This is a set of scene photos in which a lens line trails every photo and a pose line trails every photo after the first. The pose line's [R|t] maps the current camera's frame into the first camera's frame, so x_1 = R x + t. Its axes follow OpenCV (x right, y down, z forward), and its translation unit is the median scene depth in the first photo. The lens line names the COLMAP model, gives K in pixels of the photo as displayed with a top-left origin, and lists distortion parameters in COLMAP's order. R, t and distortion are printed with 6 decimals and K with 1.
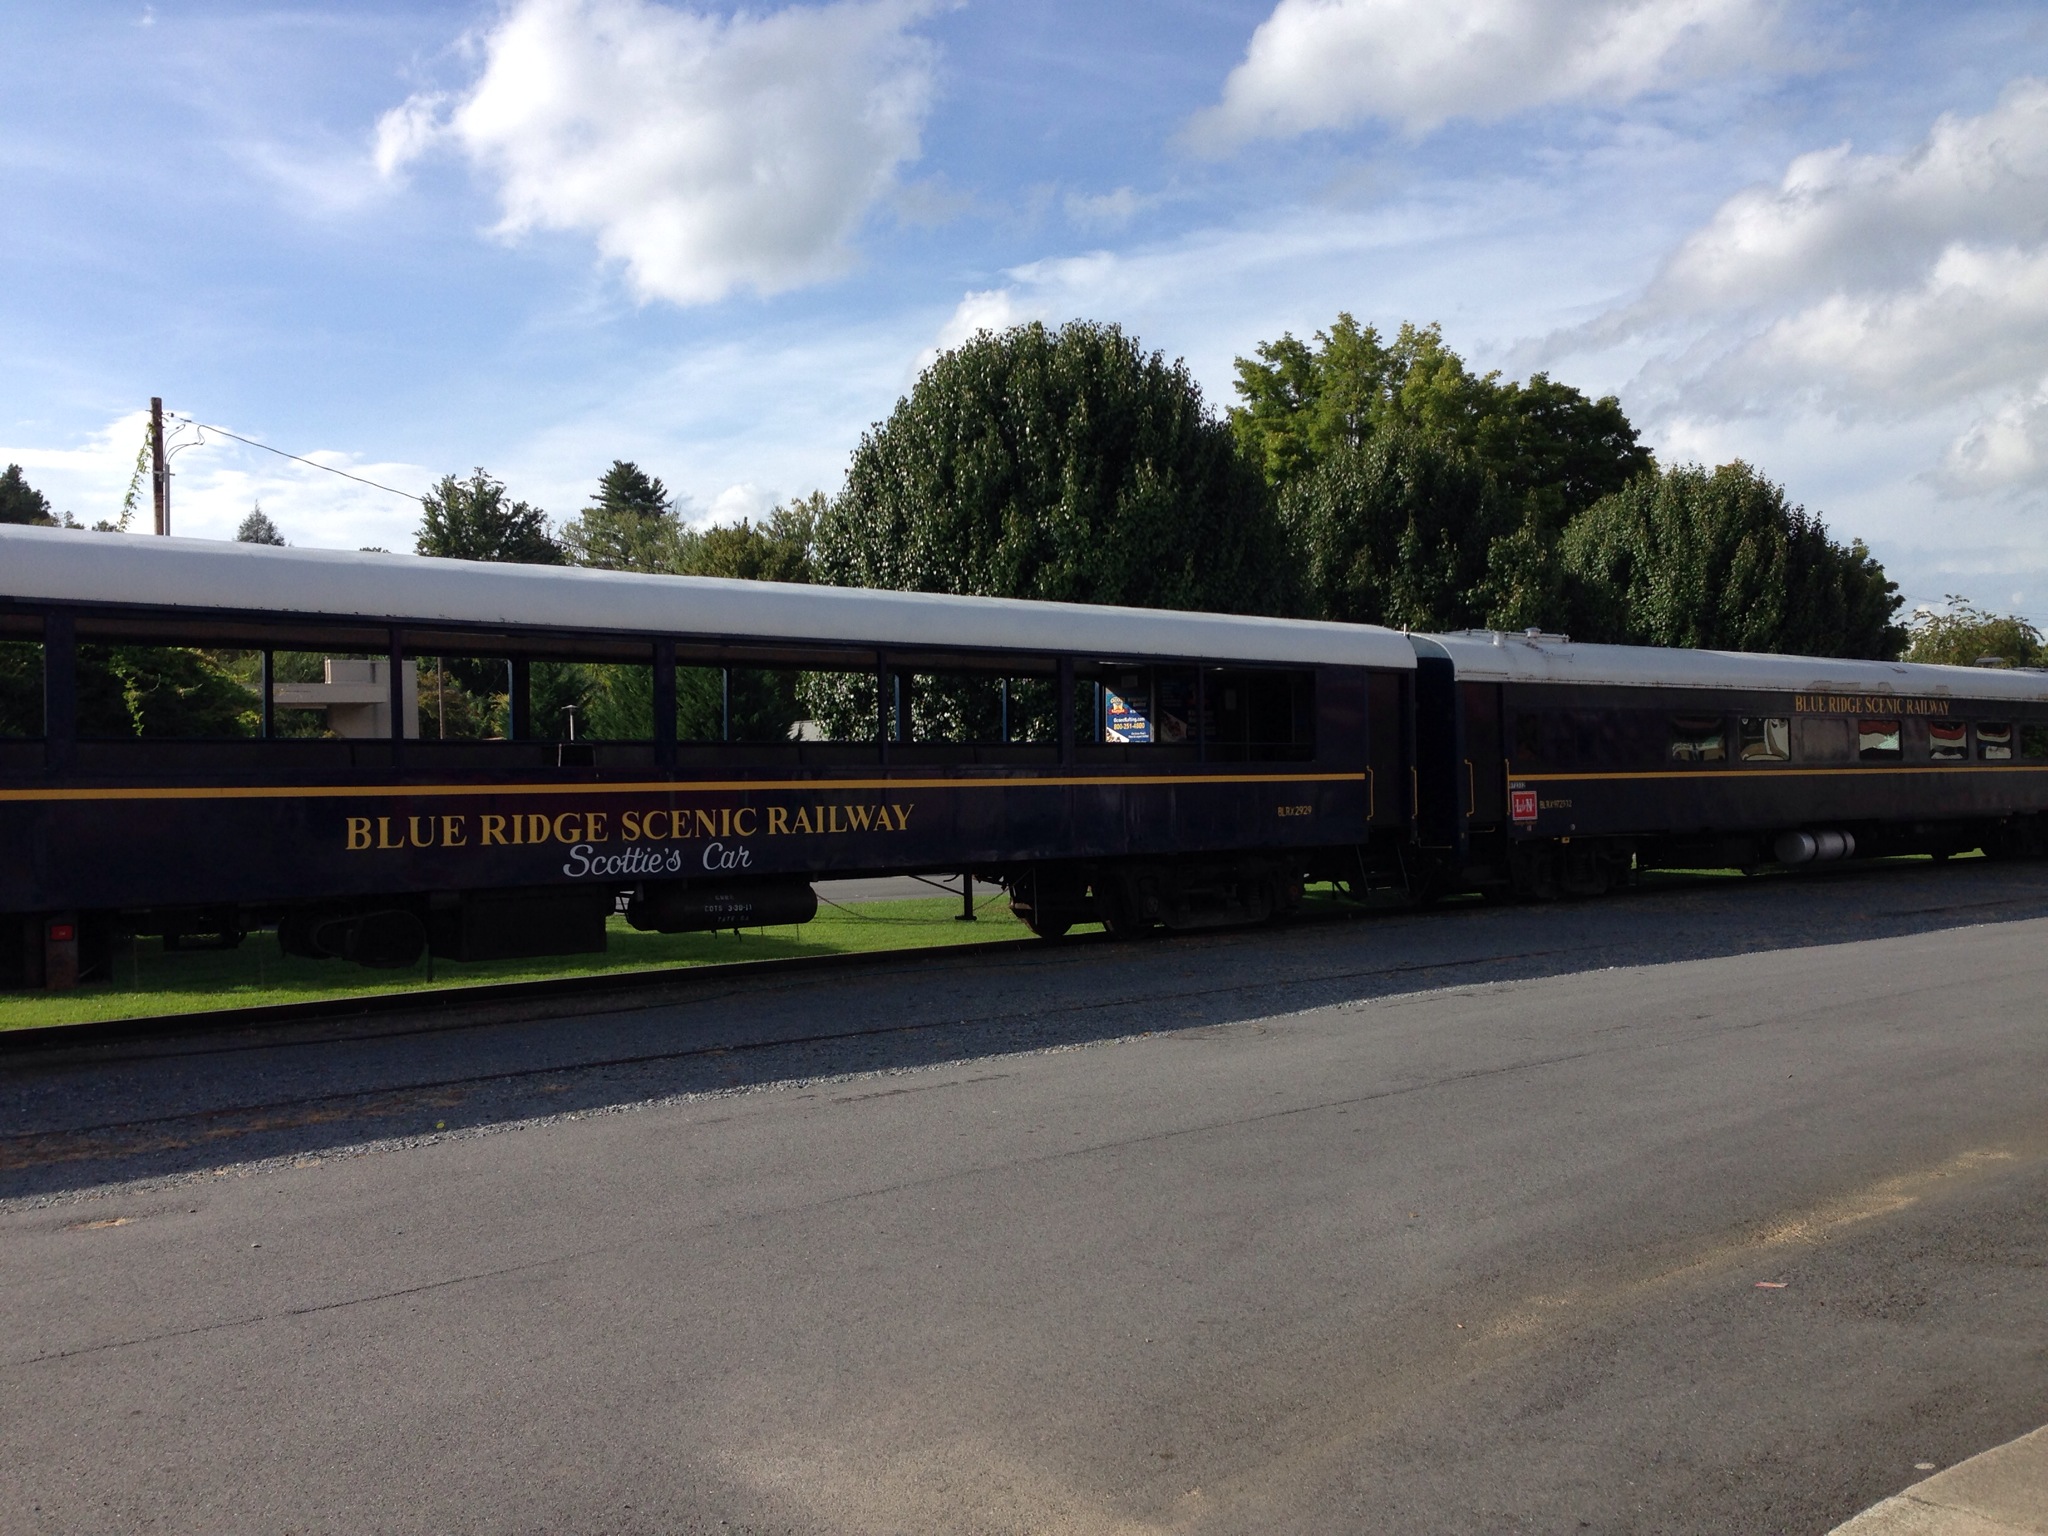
lens RADIAL K [[1875.5, 0, 1012.5], [0, 1875.5, 760.8], [0, 0, 1]] dist [0.033167, 0.000000]
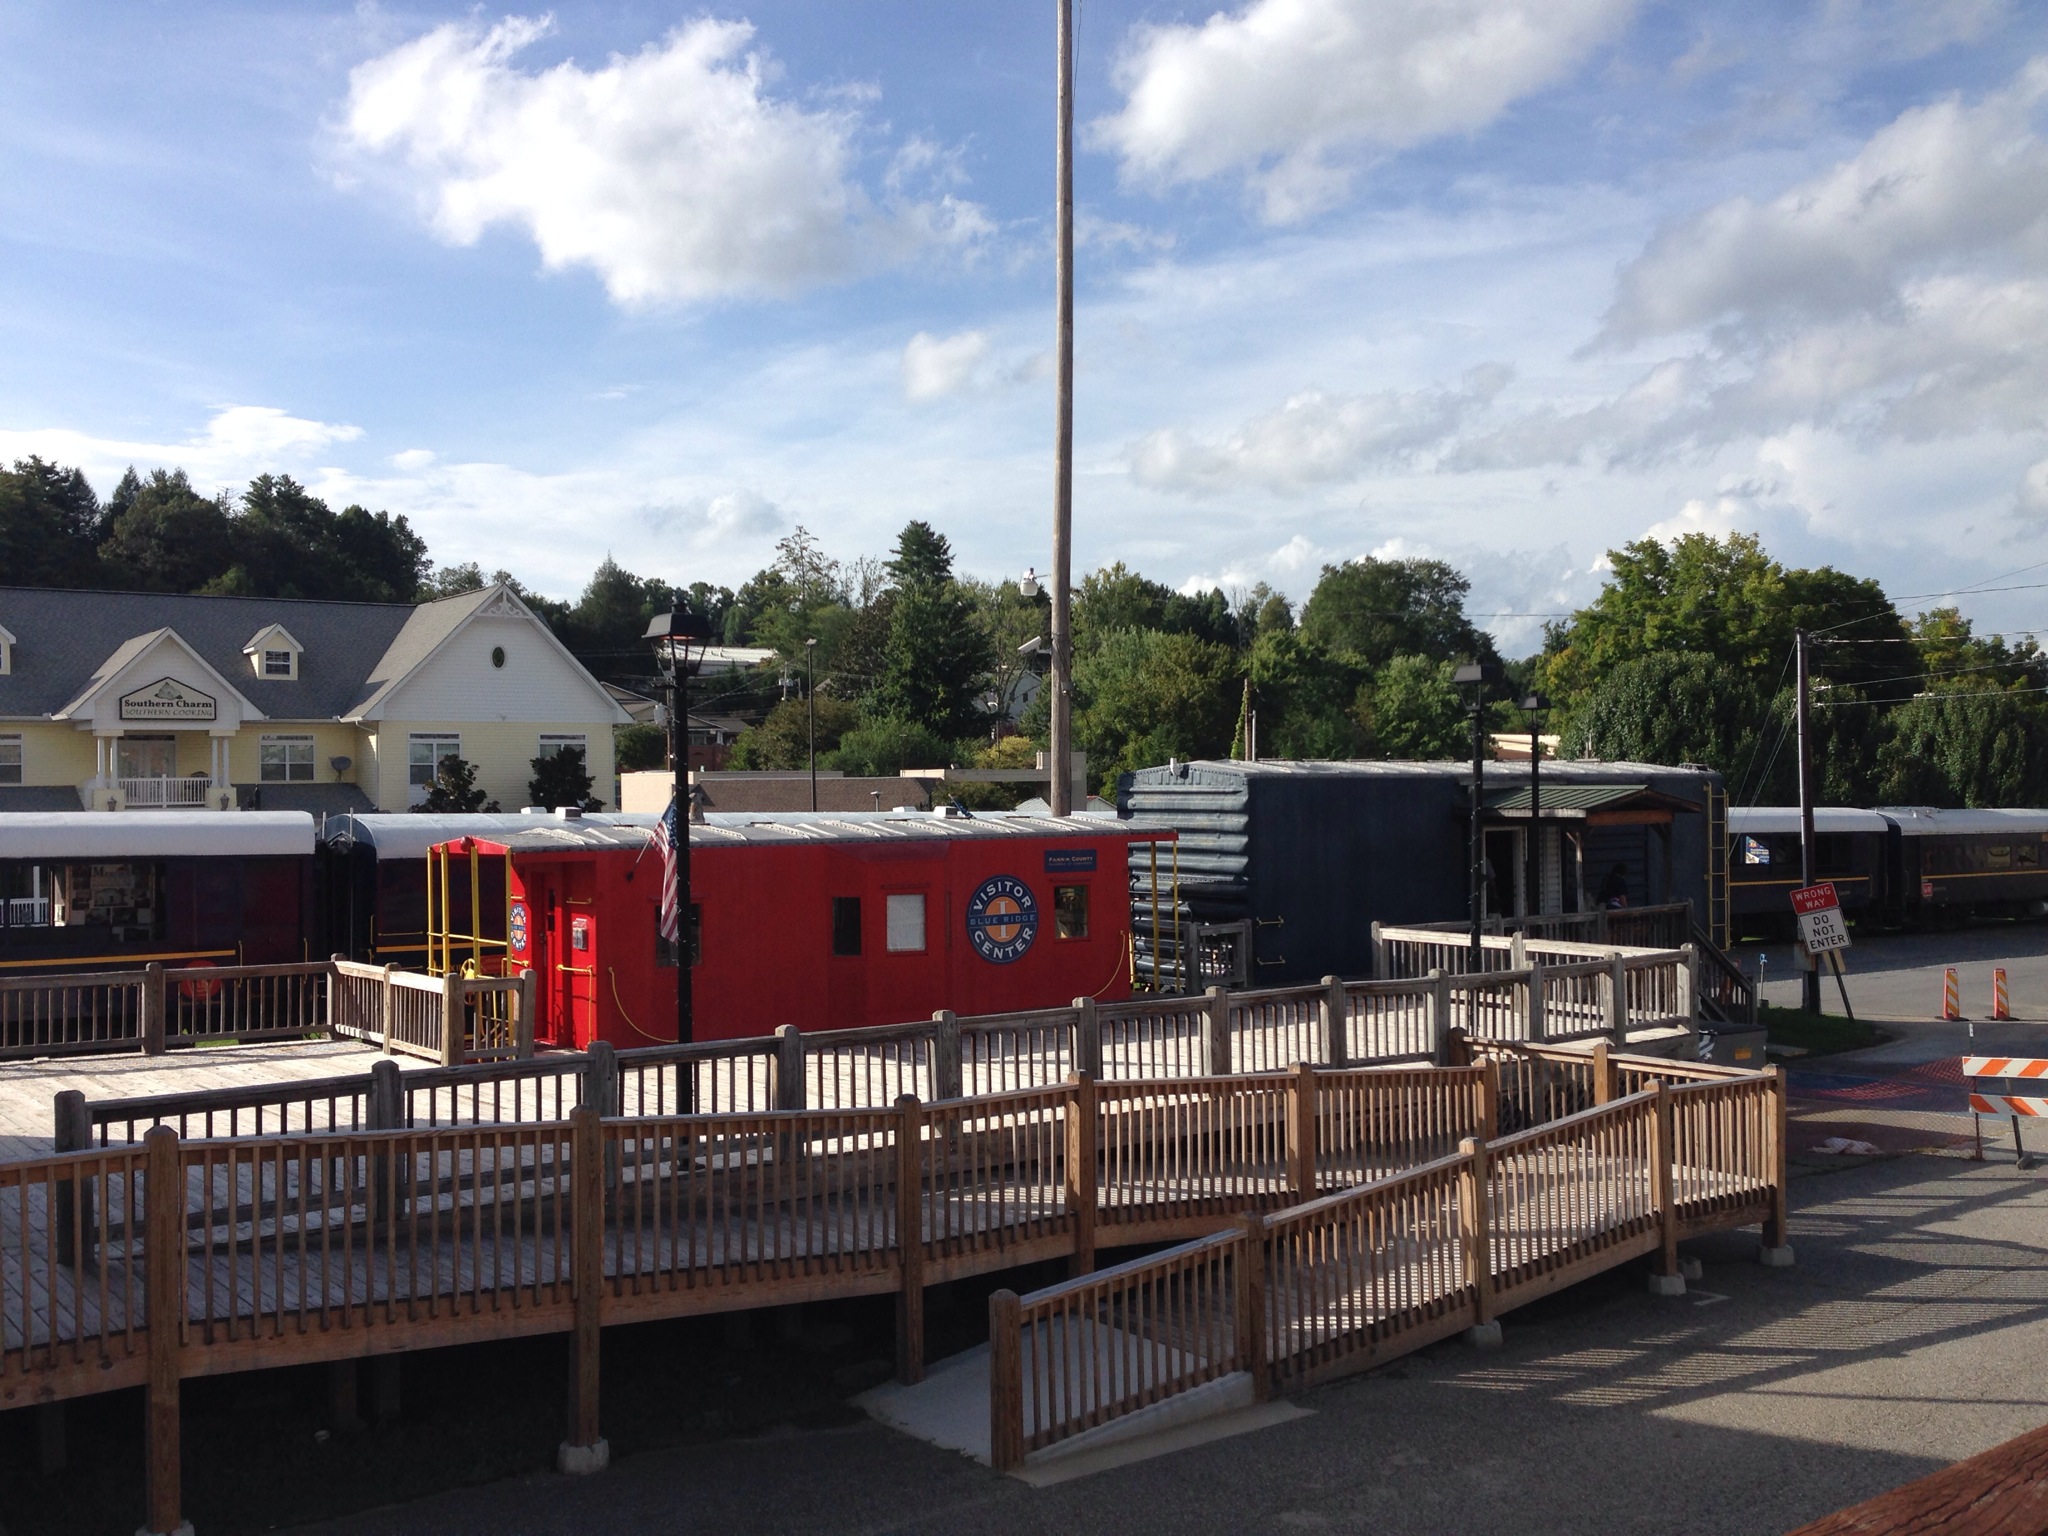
lens RADIAL K [[1875.5, 0, 1010.2], [0, 1875.5, 760.9], [0, 0, 1]] dist [0.033167, 0.000000]
pose [[0.998291, 0.021148, -0.054487, -0.460210], [-0.021112, 0.999776, 0.001247, -0.071807], [0.054501, -0.000095, 0.998514, -0.862703]]
